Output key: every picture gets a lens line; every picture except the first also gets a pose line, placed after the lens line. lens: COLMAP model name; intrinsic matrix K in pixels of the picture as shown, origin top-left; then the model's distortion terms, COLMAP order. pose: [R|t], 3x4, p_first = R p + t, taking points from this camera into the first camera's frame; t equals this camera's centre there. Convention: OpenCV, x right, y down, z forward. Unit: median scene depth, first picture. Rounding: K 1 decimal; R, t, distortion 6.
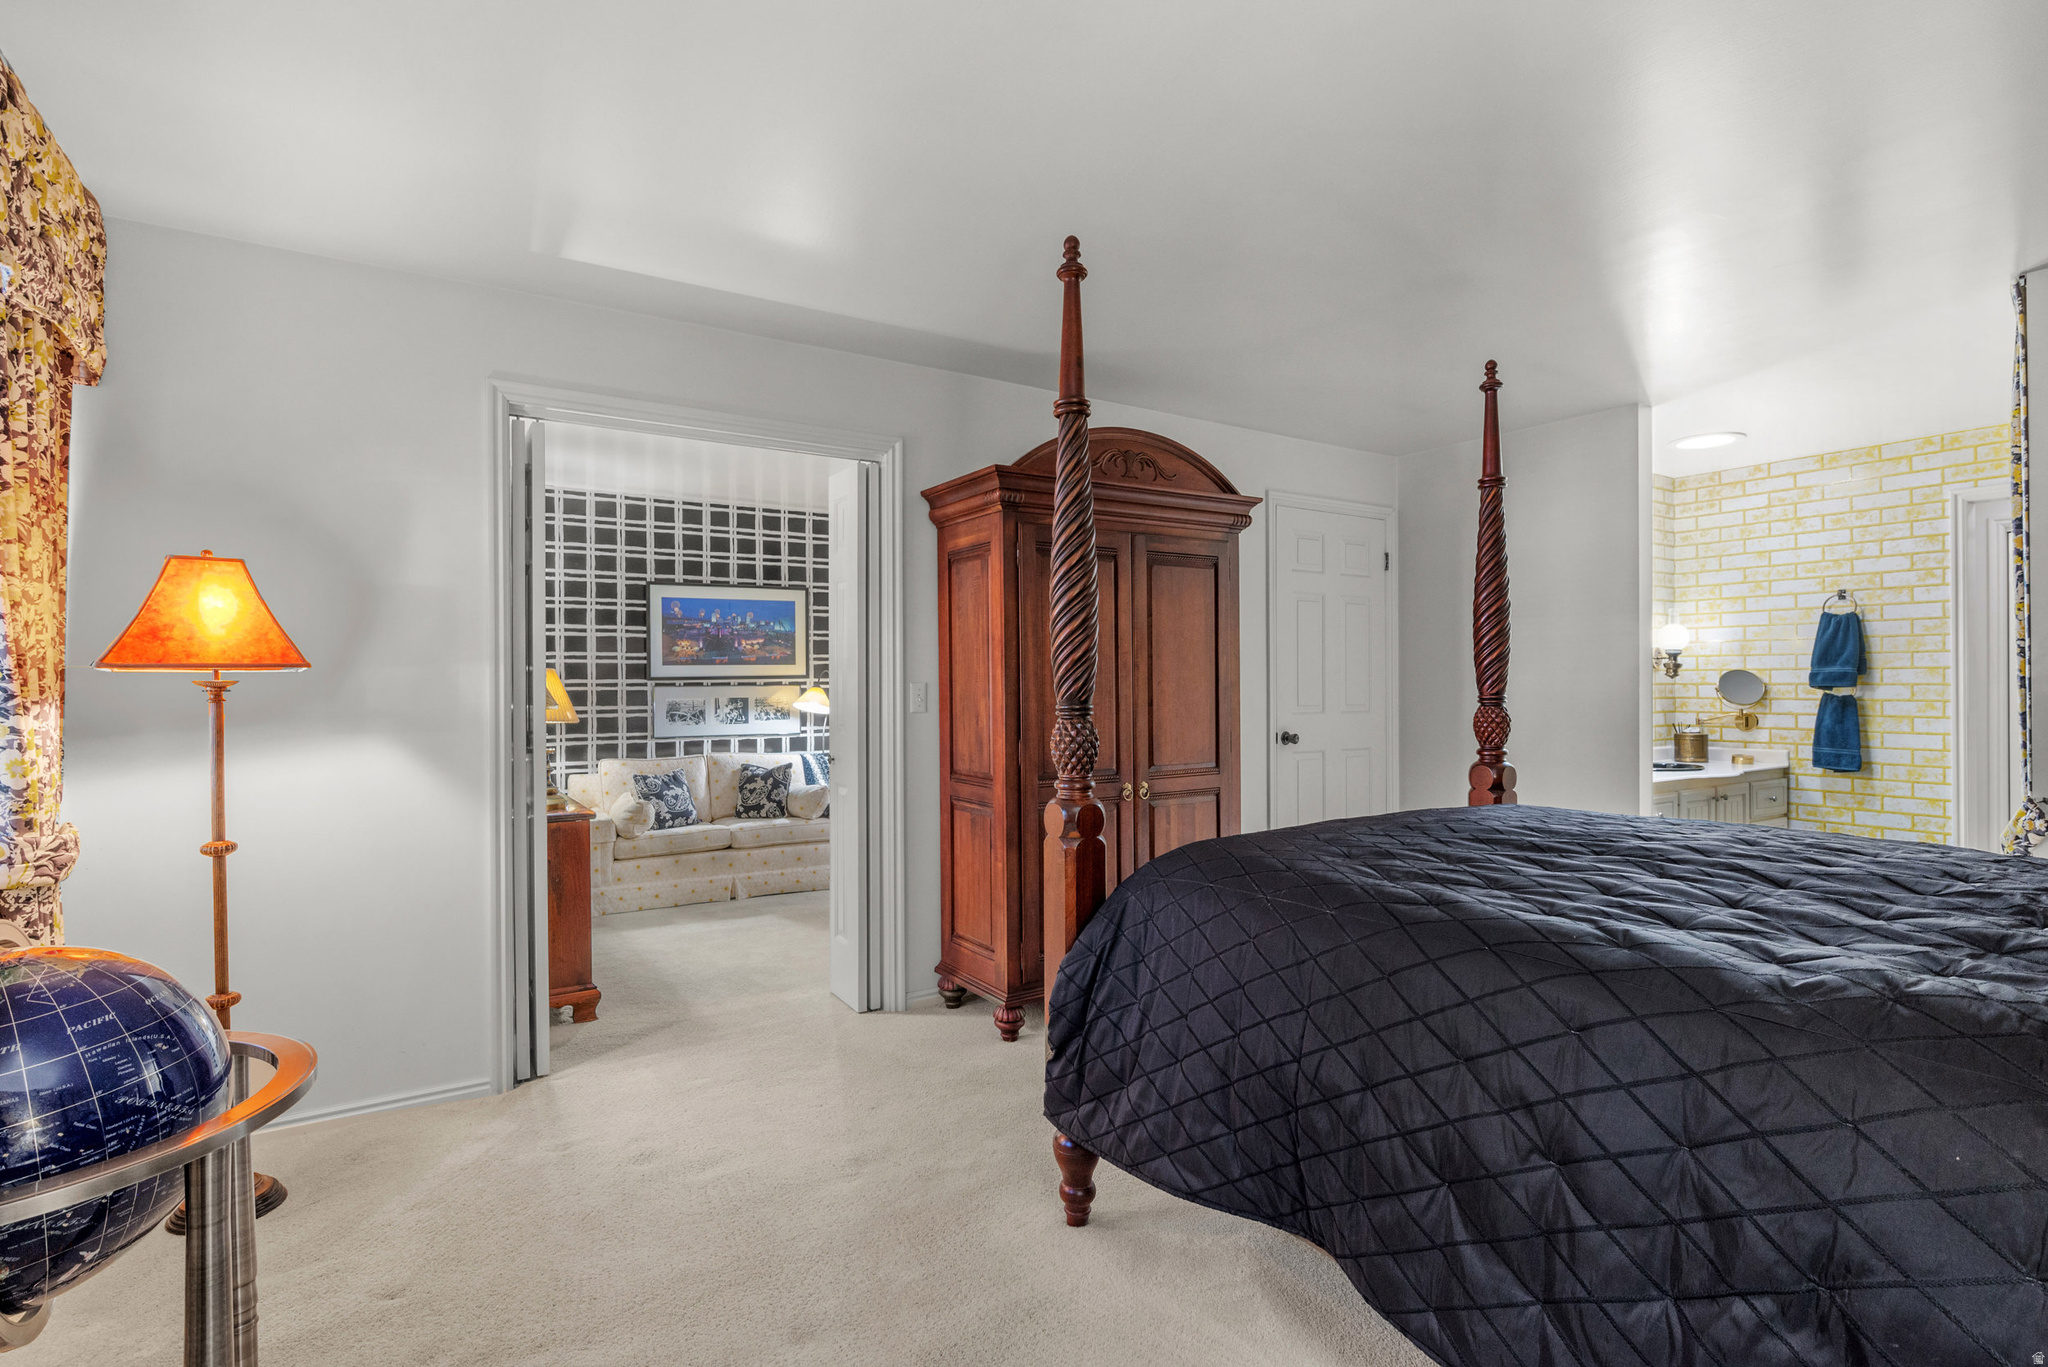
lens RADIAL K [[996.0, 0, 1024.0], [0, 996.0, 683.5], [0, 0, 1]] dist [-0.001558, -0.000280]
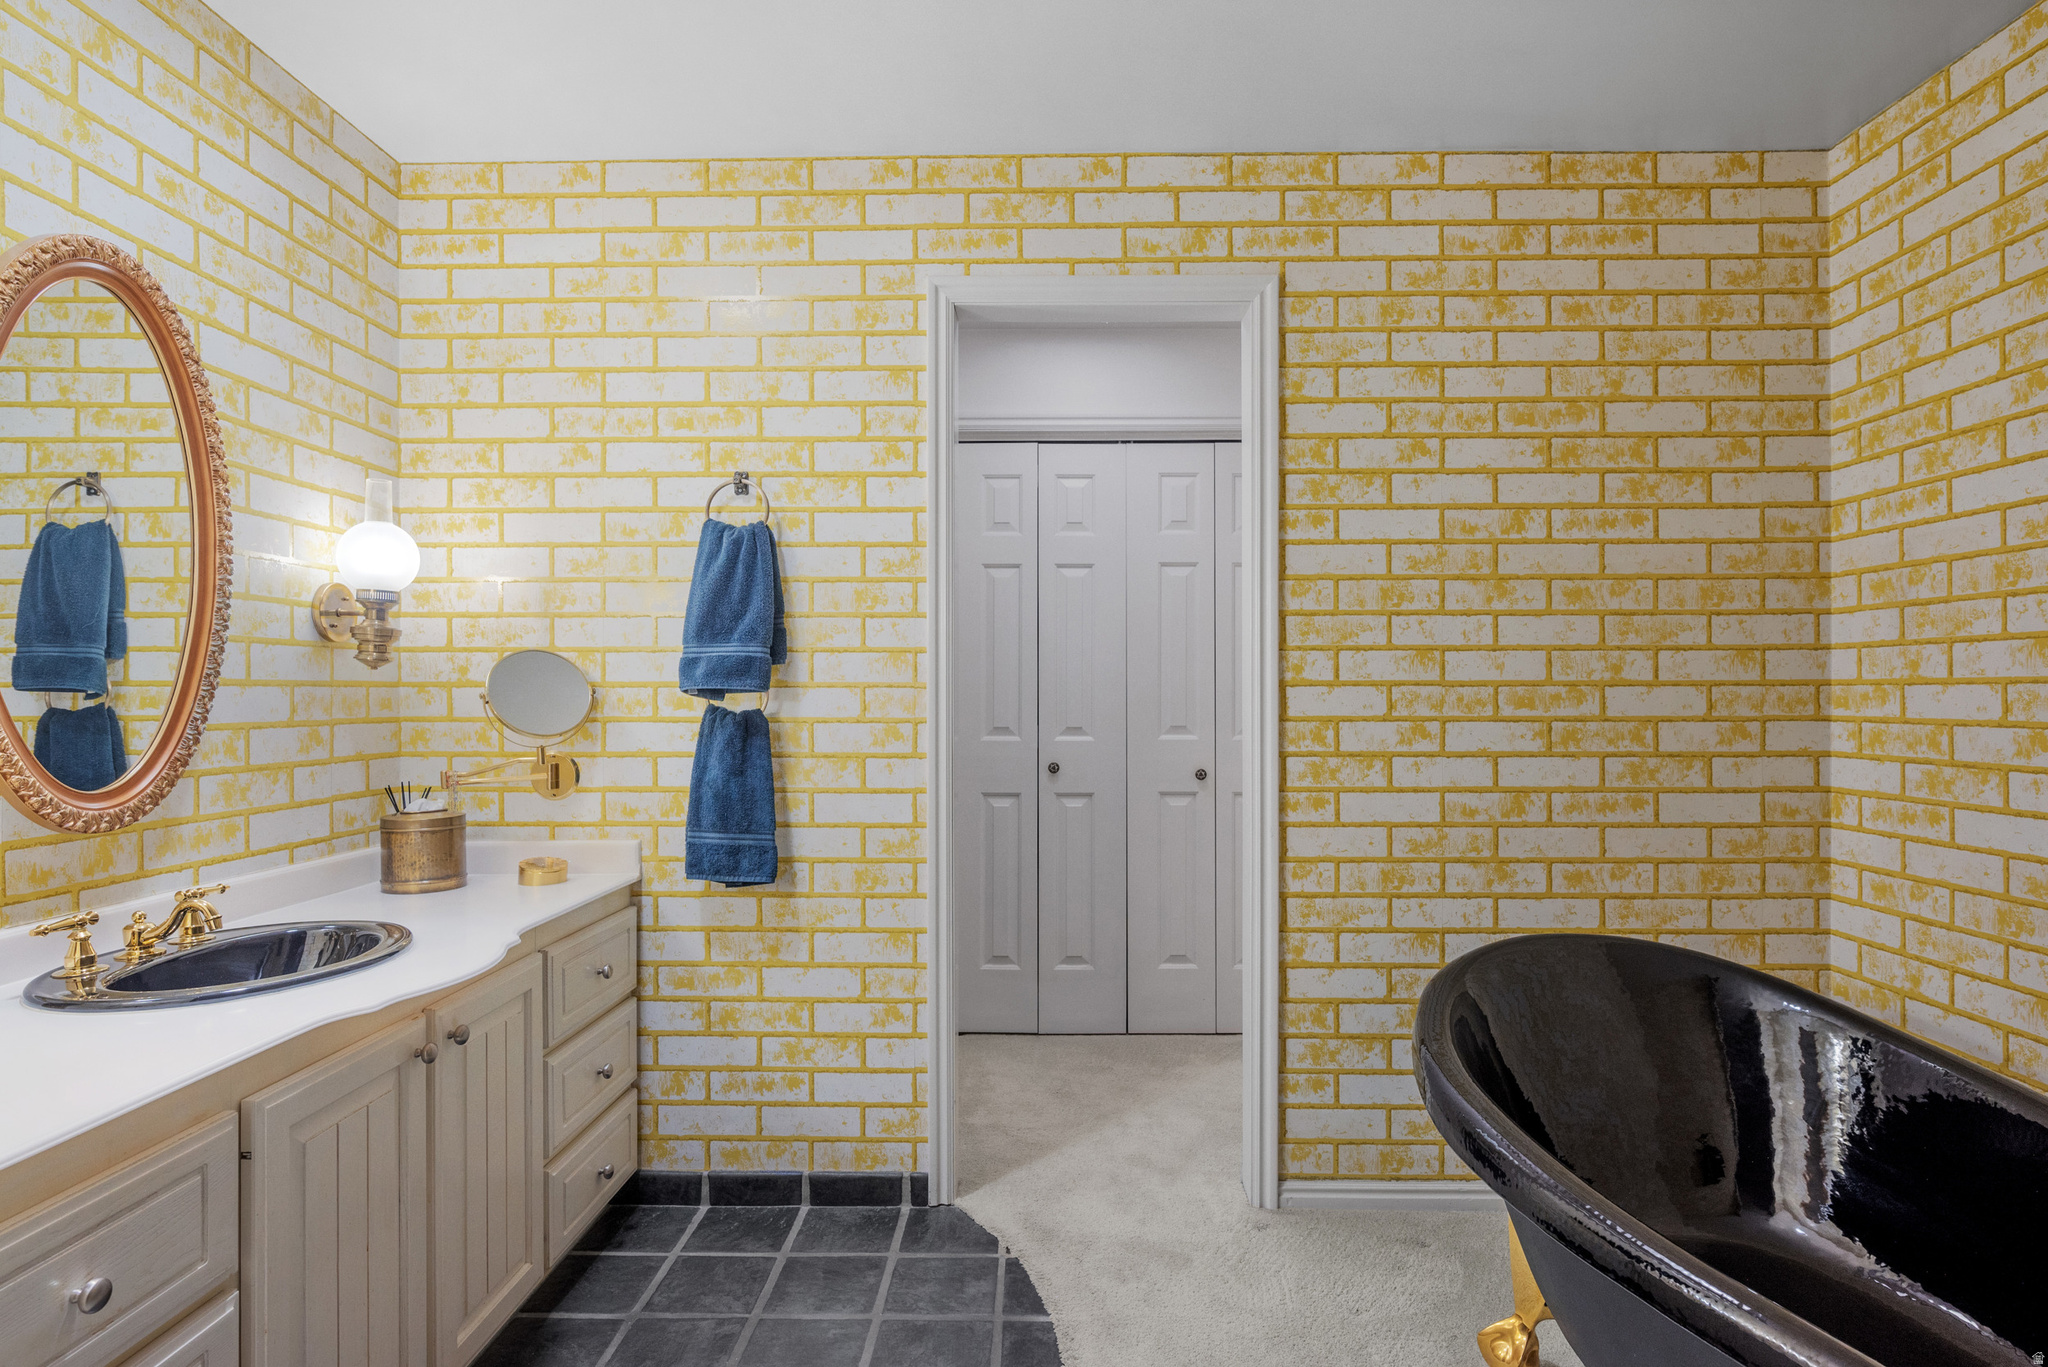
lens RADIAL K [[1053.2, 0, 1024.0], [0, 1053.2, 683.5], [0, 0, 1]] dist [-0.001255, 0.000027]
pose [[0.558233, 0.005613, 0.829665, 0.499301], [-0.001110, 0.999981, -0.006019, 0.002572], [-0.829683, 0.002439, 0.558229, 0.628505]]
